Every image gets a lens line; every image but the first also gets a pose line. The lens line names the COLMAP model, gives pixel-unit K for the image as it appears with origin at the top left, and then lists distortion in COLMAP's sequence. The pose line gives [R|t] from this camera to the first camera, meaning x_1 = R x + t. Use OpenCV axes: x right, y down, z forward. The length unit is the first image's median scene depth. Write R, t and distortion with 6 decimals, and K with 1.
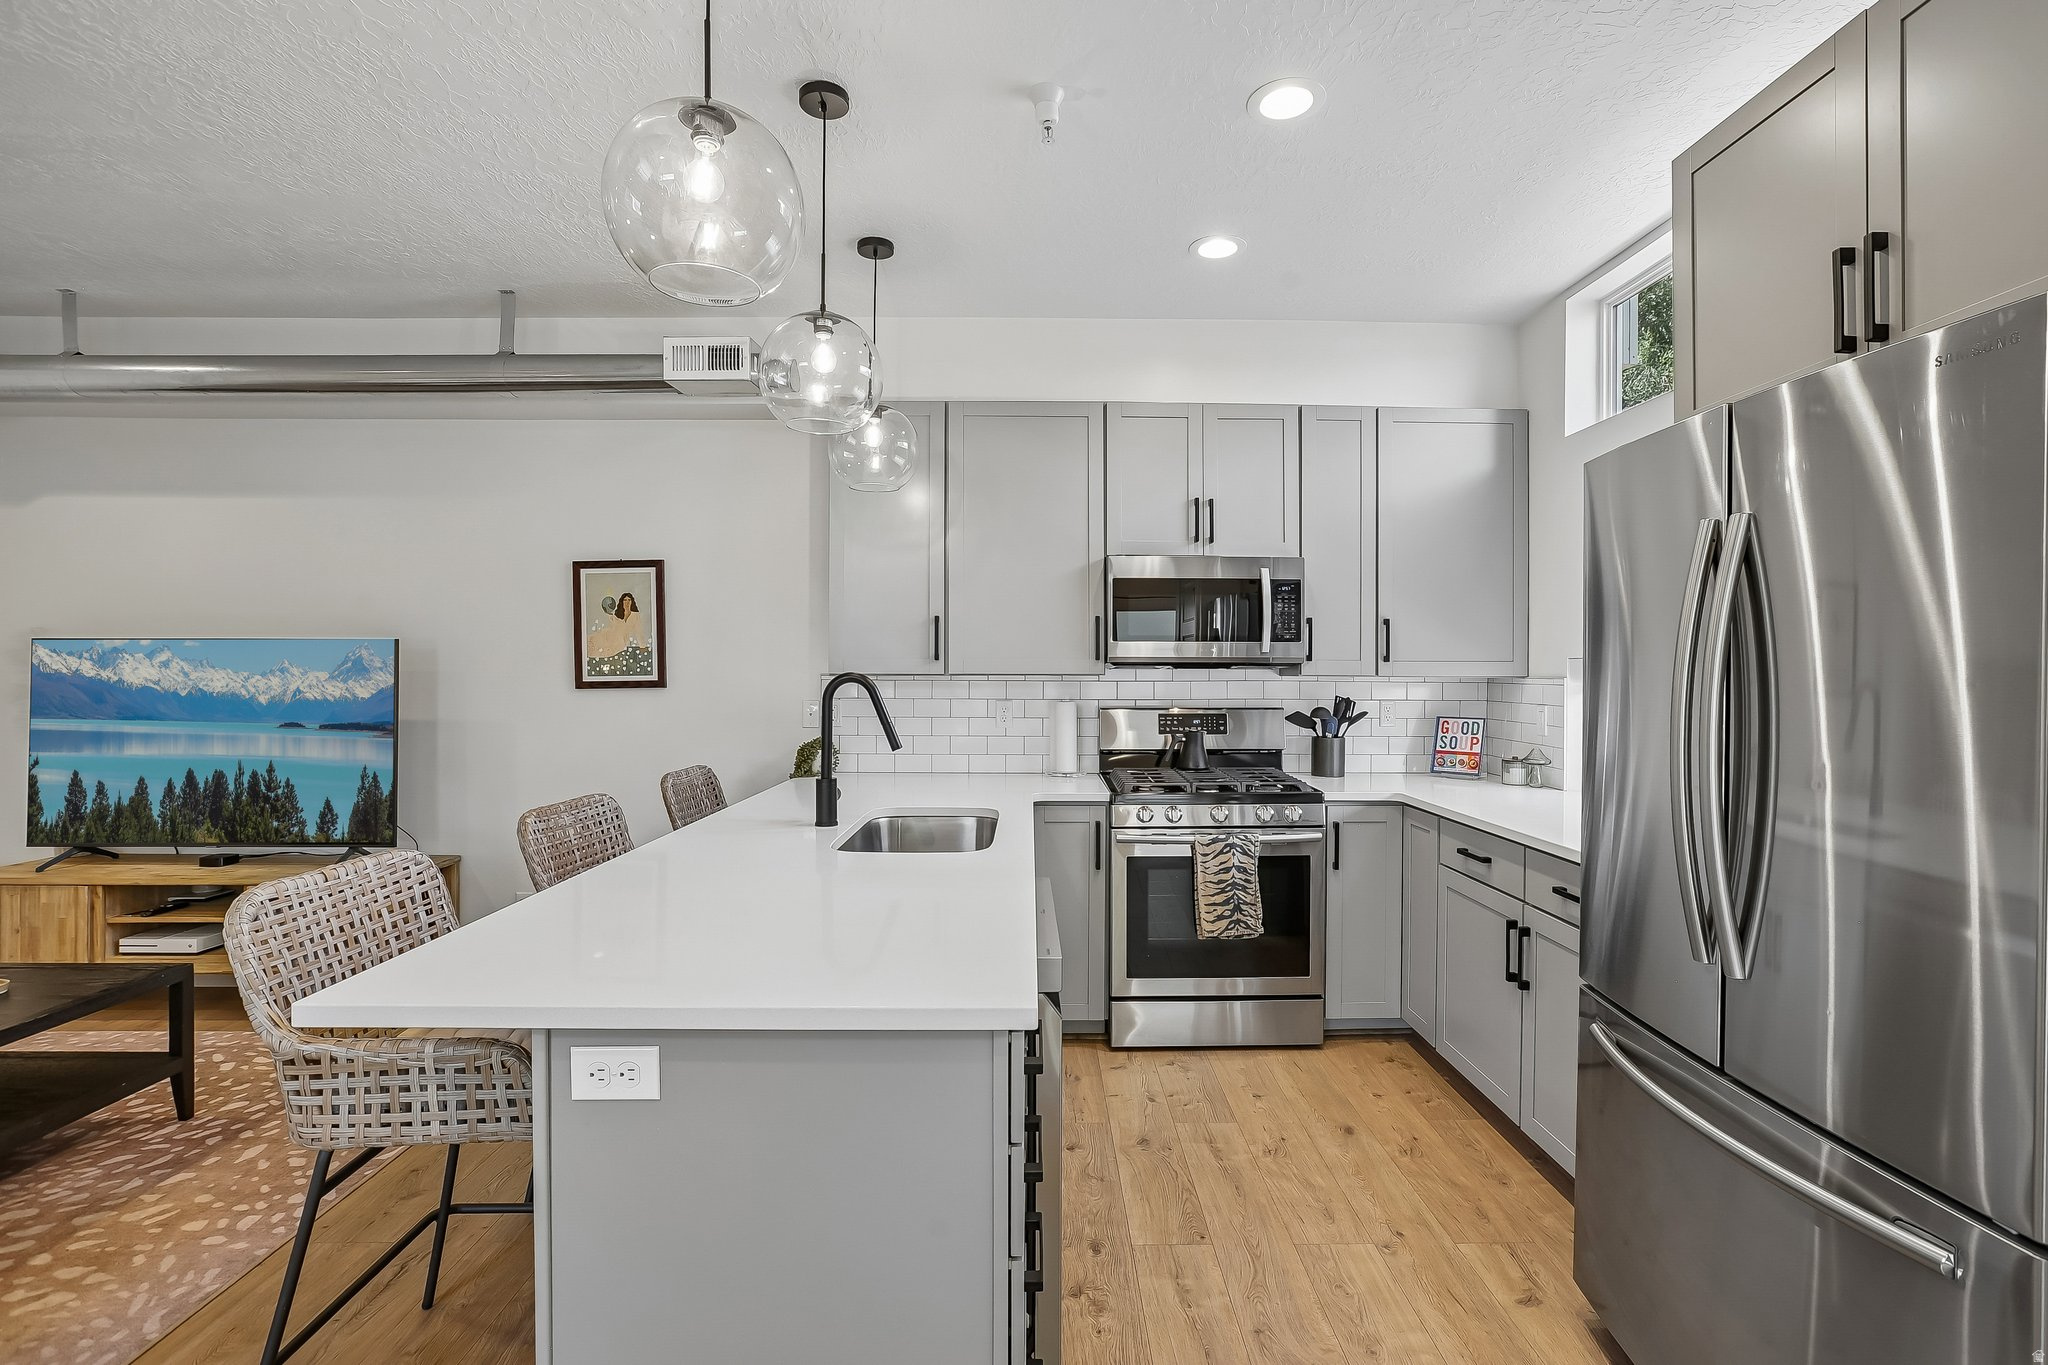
lens RADIAL K [[935.7, 0, 1033.7], [0, 935.7, 670.3], [0, 0, 1]] dist [-0.026758, 0.009443]
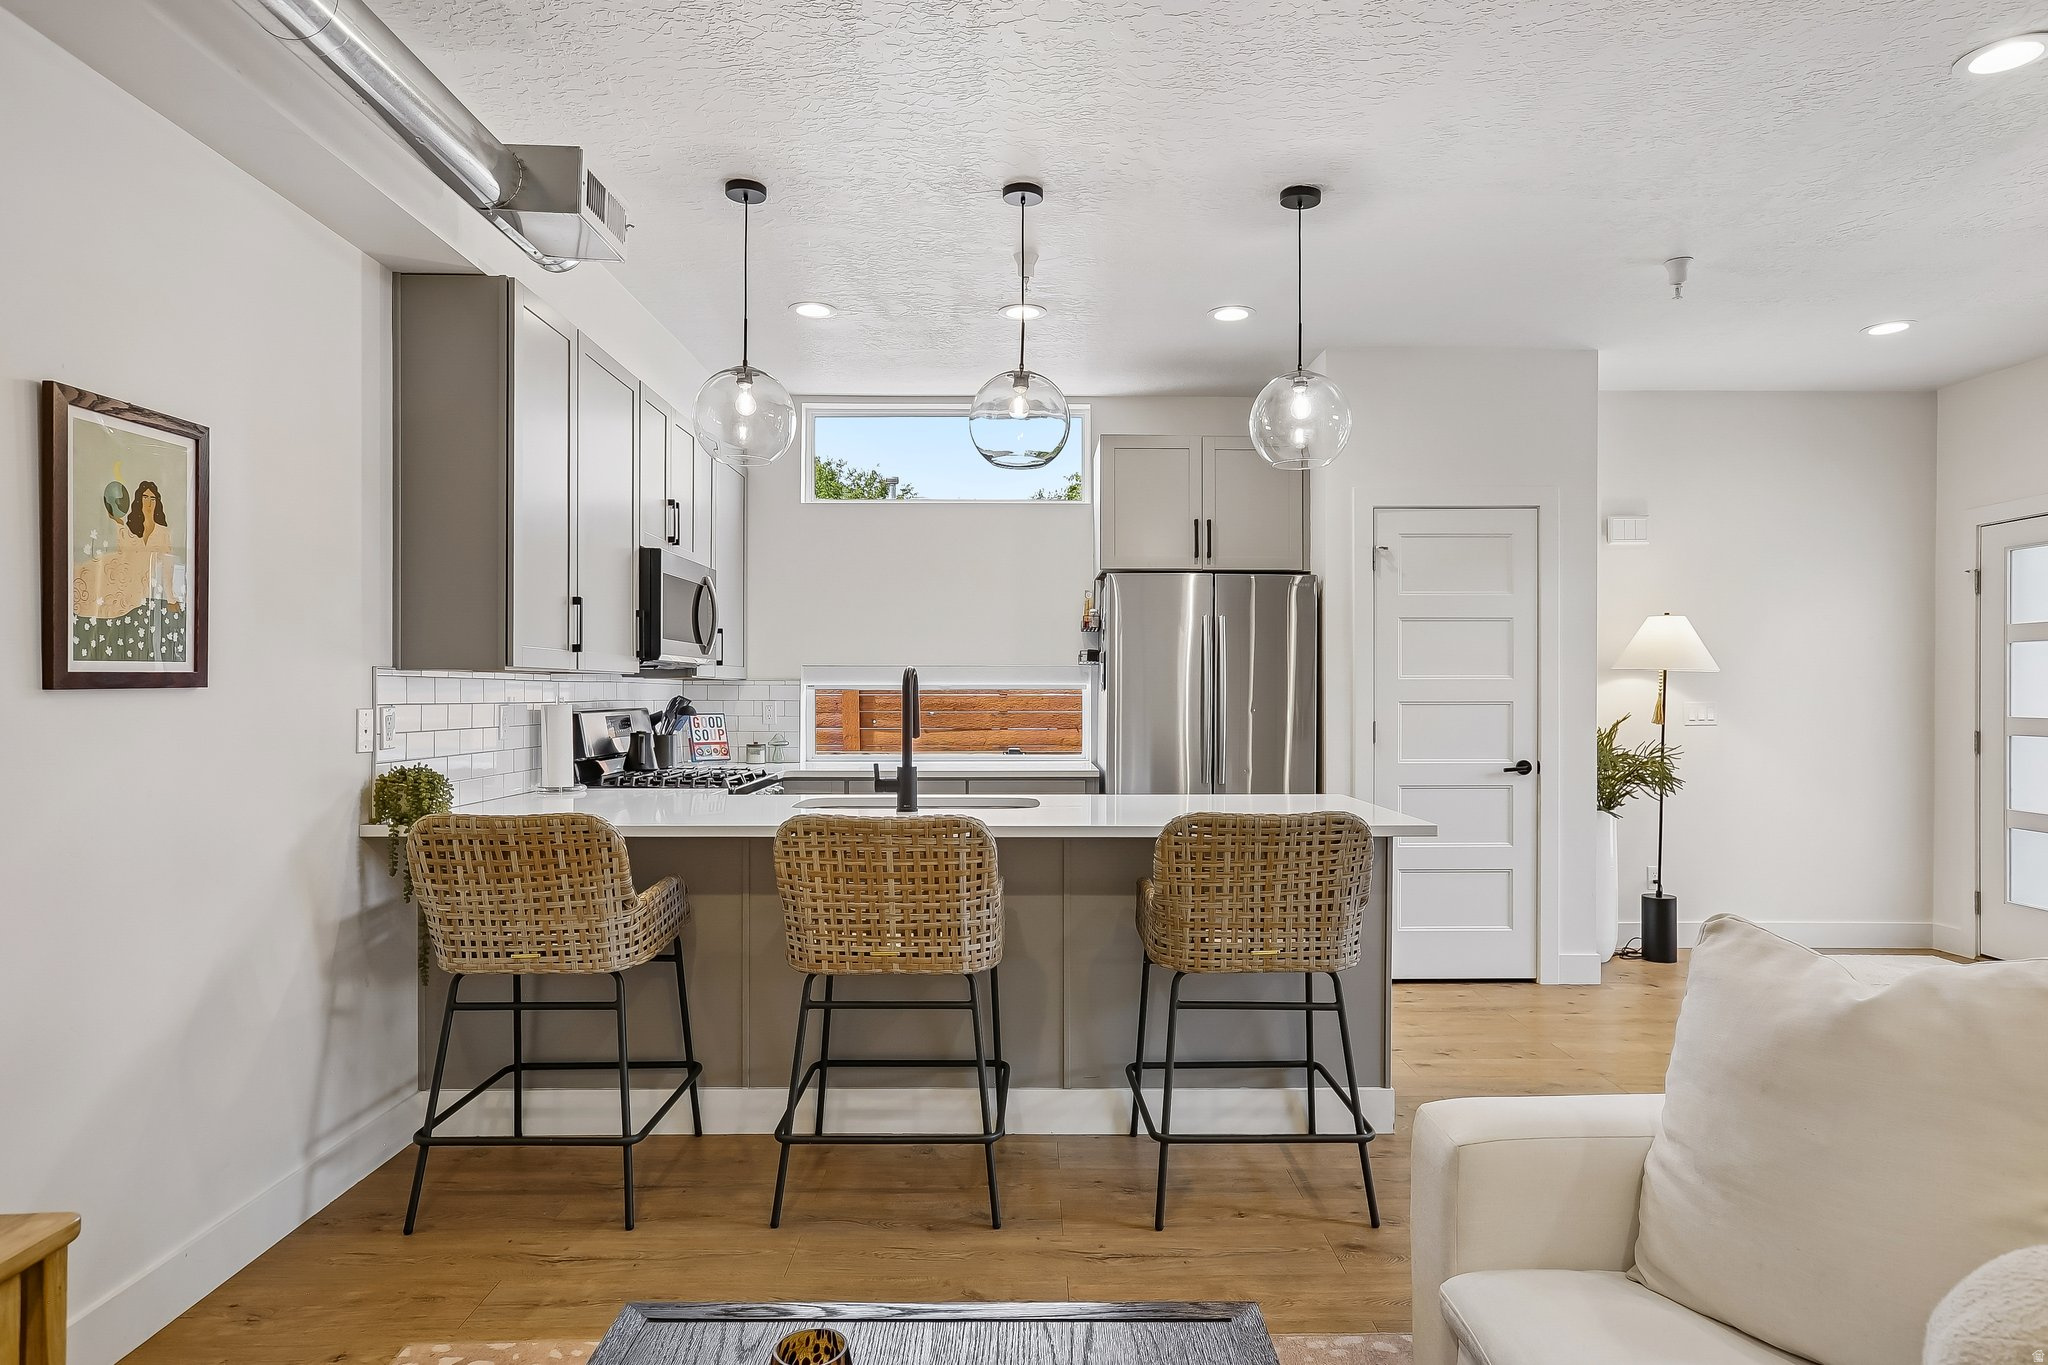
lens RADIAL K [[1182.9, 0, 1039.0], [0, 1182.9, 700.1], [0, 0, 1]] dist [-0.005414, 0.008500]
pose [[0.007169, -0.008302, 0.999940, -1.145723], [-0.001979, 0.999963, 0.008316, 0.021758], [-0.999972, -0.002039, 0.007152, 0.624734]]
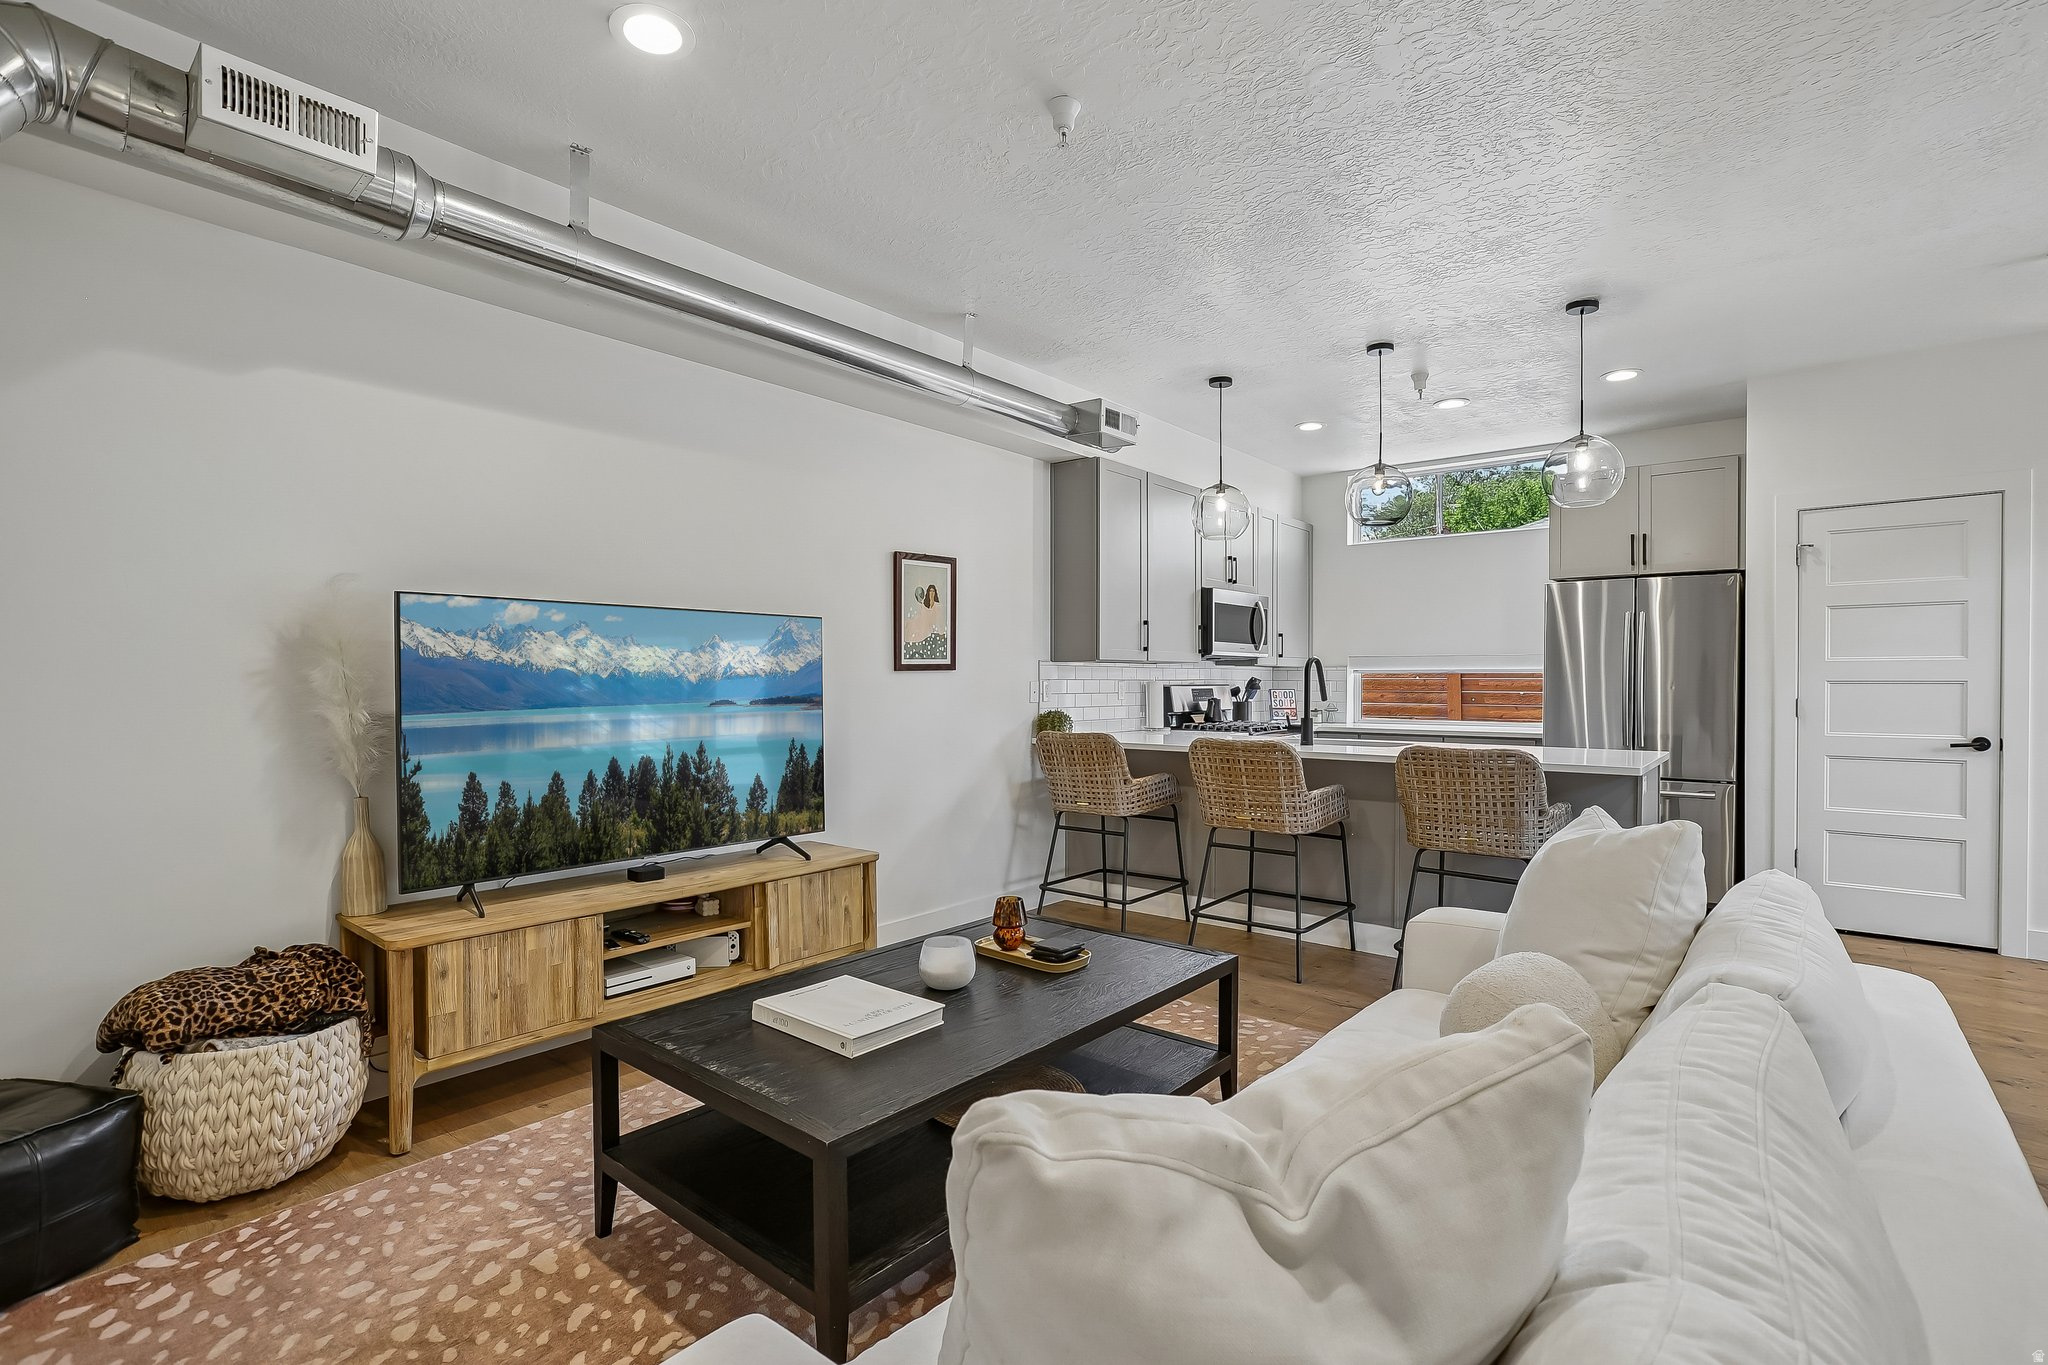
lens RADIAL K [[948.7, 0, 1037.8], [0, 948.7, 693.2], [0, 0, 1]] dist [-0.029184, 0.010715]
pose [[0.641606, -0.012474, 0.766933, -1.378116], [-0.000260, 0.999864, 0.016480, 0.031094], [-0.767034, -0.010774, 0.641516, 0.197401]]
